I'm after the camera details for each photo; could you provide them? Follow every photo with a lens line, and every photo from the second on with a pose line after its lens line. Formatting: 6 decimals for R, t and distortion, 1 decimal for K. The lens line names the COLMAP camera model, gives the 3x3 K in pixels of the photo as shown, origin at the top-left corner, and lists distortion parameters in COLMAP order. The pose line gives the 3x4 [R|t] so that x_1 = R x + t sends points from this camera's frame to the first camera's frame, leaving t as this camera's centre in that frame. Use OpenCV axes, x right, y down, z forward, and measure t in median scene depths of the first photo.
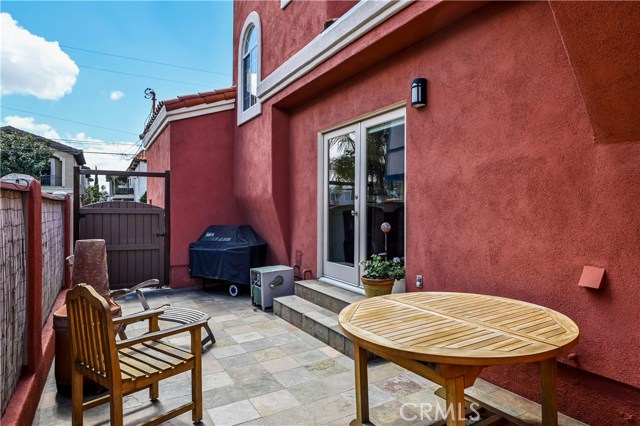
lens RADIAL K [[362.8, 0, 320.8], [0, 362.8, 211.3], [0, 0, 1]] dist [0.001377, 0.000051]
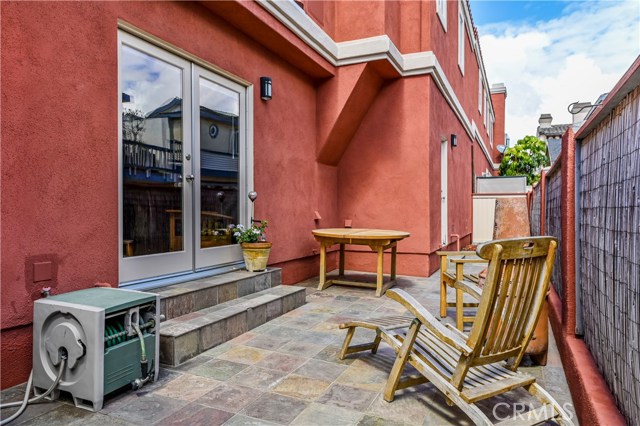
lens RADIAL K [[446.9, 0, 319.7], [0, 446.9, 212.8], [0, 0, 1]] dist [0.001694, 0.000310]
pose [[-0.574126, -0.002382, 0.818764, -0.970015], [0.000441, 0.999995, 0.003218, 0.086456], [-0.818767, 0.002208, -0.574122, 1.527269]]
